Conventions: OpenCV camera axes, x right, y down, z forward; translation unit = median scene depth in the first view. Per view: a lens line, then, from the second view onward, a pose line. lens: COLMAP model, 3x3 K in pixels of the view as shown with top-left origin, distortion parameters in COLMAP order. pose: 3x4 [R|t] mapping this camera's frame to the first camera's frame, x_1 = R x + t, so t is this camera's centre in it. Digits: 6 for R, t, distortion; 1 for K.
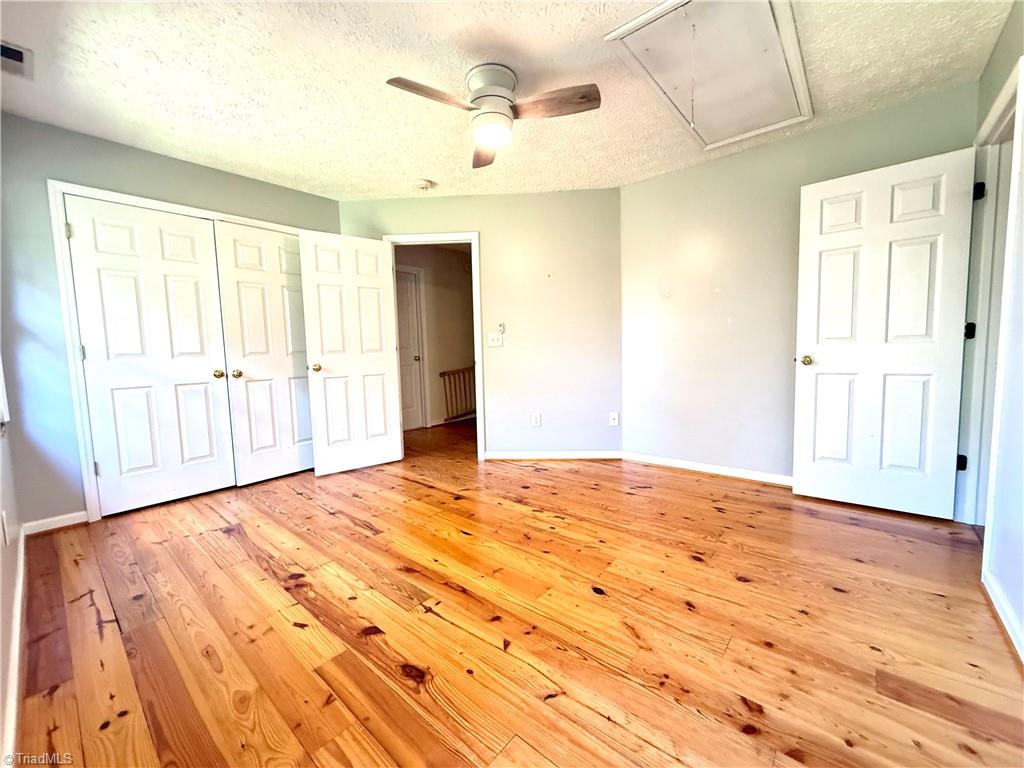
lens RADIAL K [[408.3, 0, 514.3], [0, 408.3, 382.8], [0, 0, 1]] dist [-0.000981, -0.000236]
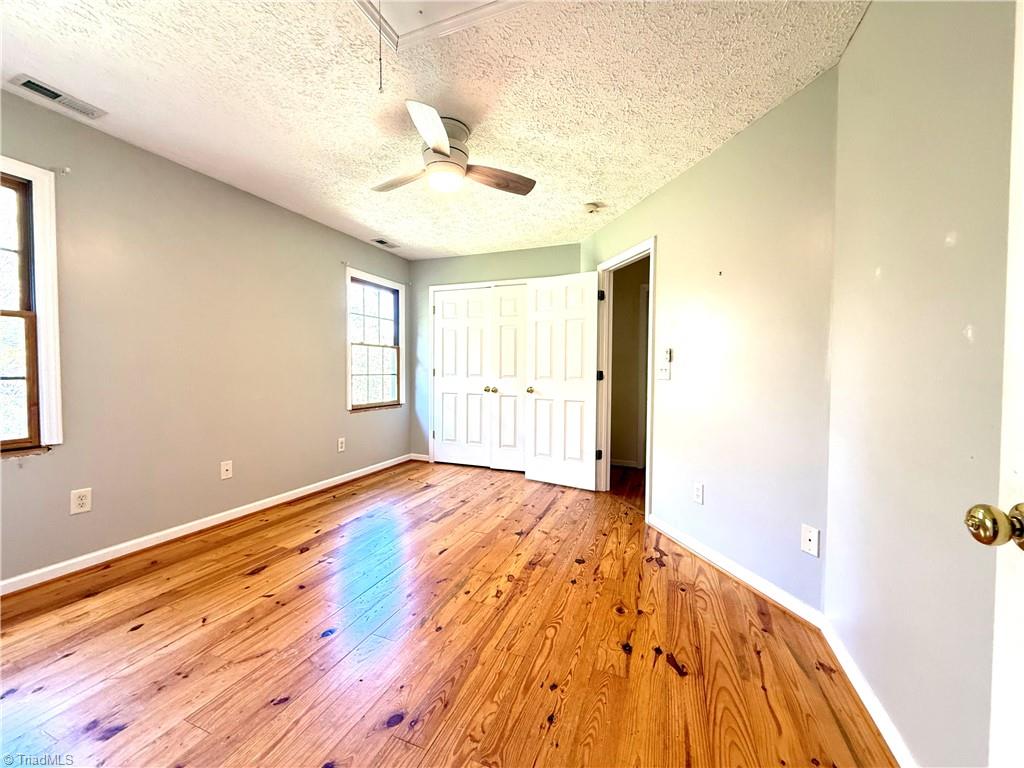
lens RADIAL K [[408.3, 0, 511.2], [0, 408.3, 385.1], [0, 0, 1]] dist [-0.000981, -0.000236]
pose [[0.319589, 0.061731, -0.945543, 0.827854], [-0.098271, 0.994654, 0.031722, -0.108058], [0.942447, 0.082782, 0.323947, 0.694743]]
